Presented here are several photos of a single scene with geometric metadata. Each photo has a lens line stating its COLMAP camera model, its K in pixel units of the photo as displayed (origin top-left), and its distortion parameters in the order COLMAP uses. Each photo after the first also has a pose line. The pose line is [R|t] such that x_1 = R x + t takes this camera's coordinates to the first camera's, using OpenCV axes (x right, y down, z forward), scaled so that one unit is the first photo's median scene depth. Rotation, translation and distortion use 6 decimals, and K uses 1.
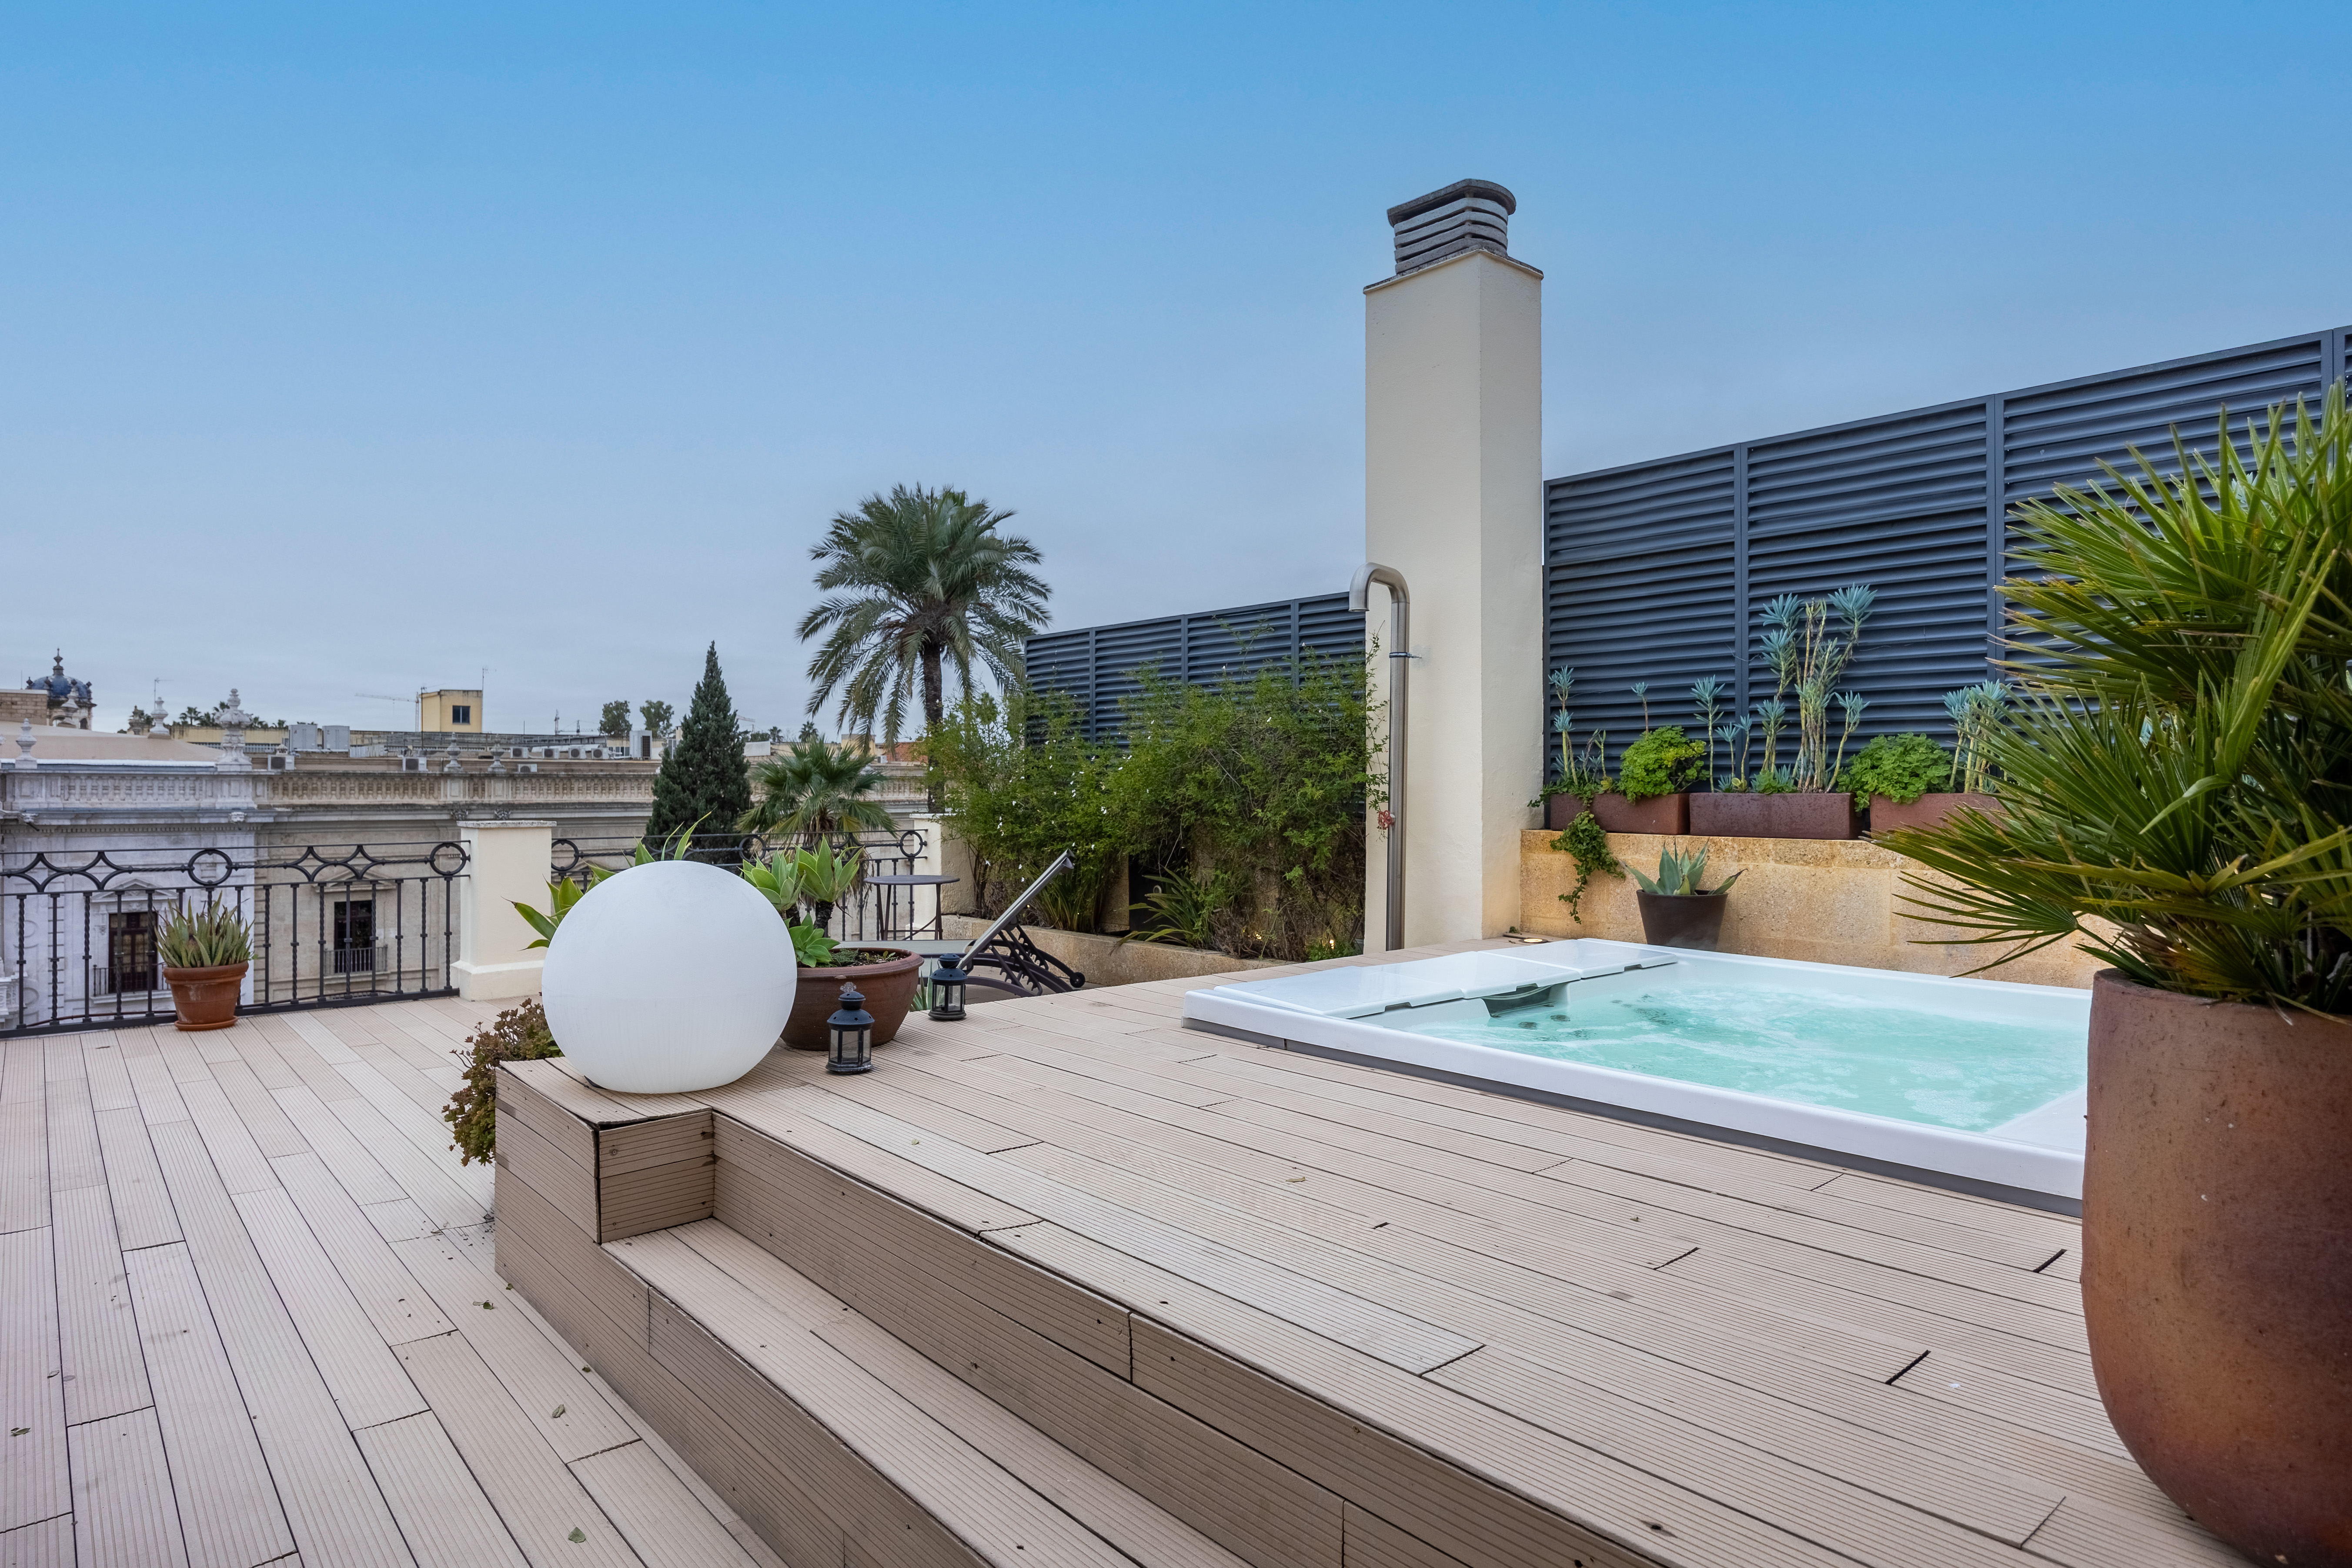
lens RADIAL K [[1332.1, 0, 1165.2], [0, 1332.1, 789.7], [0, 0, 1]] dist [-0.002638, -0.002458]
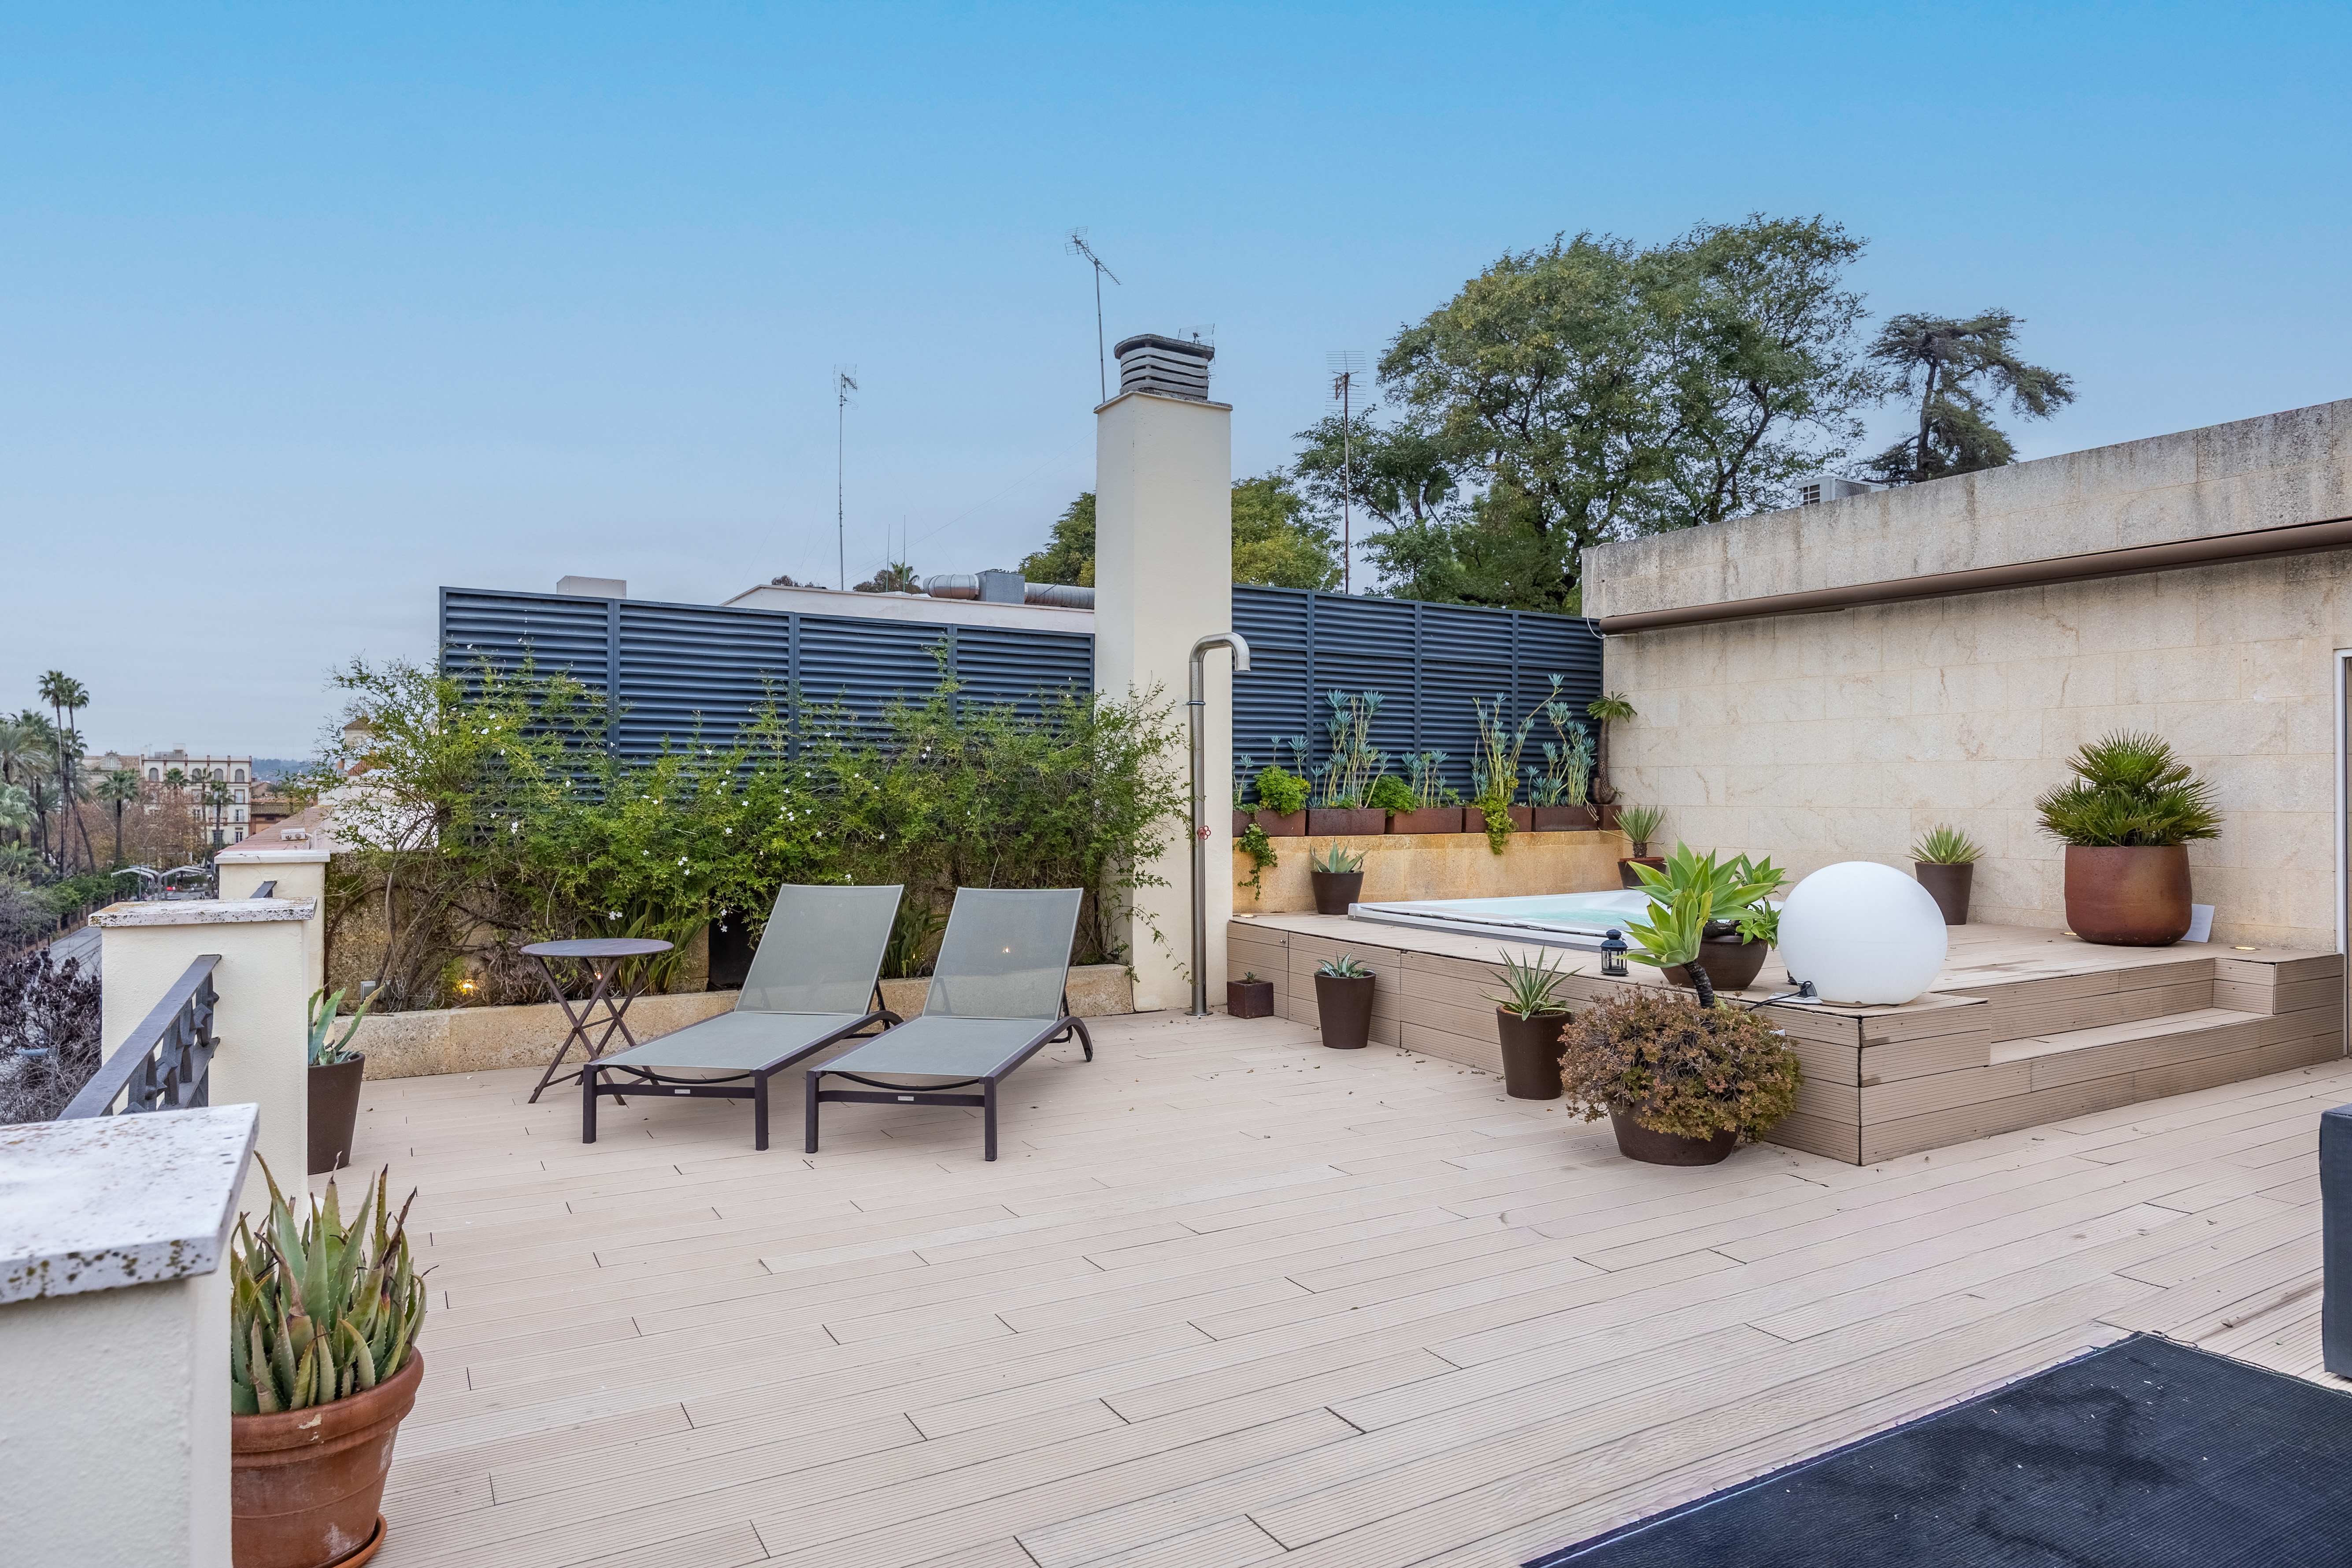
lens RADIAL K [[1393.0, 0, 1152.1], [0, 1393.0, 785.2], [0, 0, 1]] dist [-0.003663, -0.002413]
pose [[0.181951, 0.009910, 0.983258, -1.276293], [0.005423, 0.999924, -0.011081, -0.008779], [-0.983293, 0.007349, 0.181884, 0.904174]]
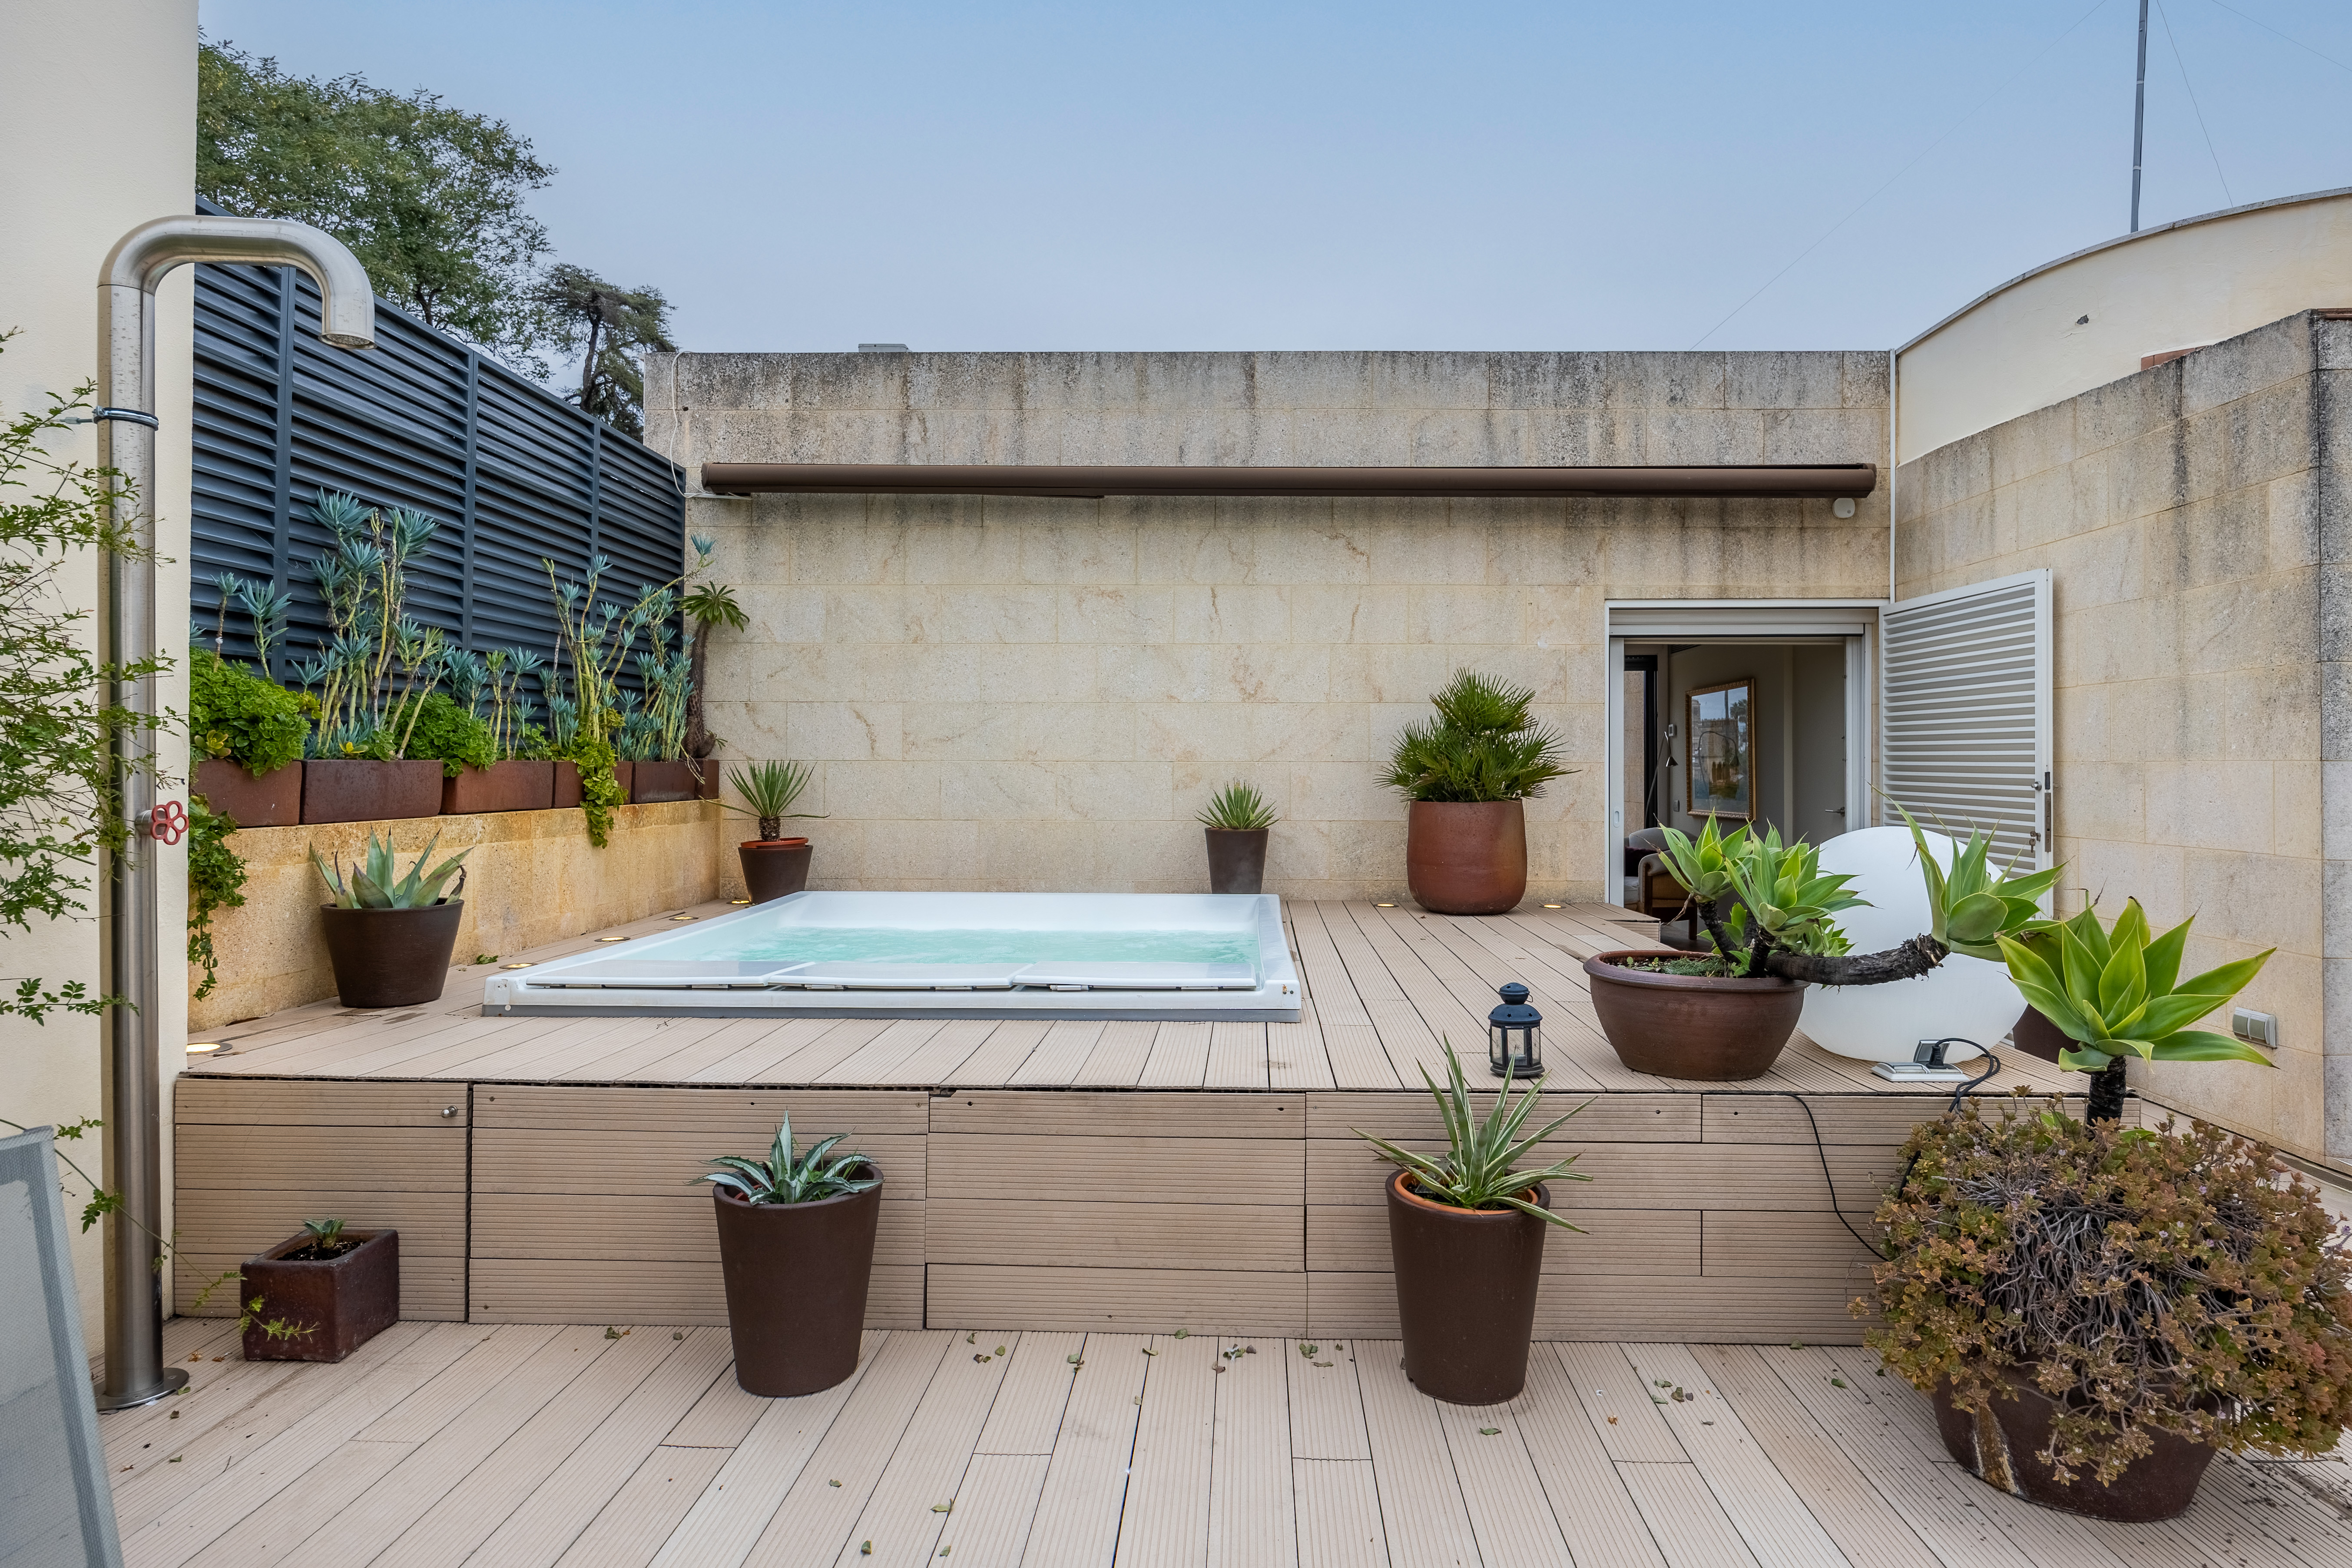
lens RADIAL K [[1344.3, 0, 1214.5], [0, 1344.3, 757.9], [0, 0, 1]] dist [-0.014761, -0.000590]
pose [[-0.749619, 0.007419, 0.661829, -0.381301], [0.005700, 0.999972, -0.004753, 0.007423], [-0.661846, 0.000210, -0.749640, 1.224432]]
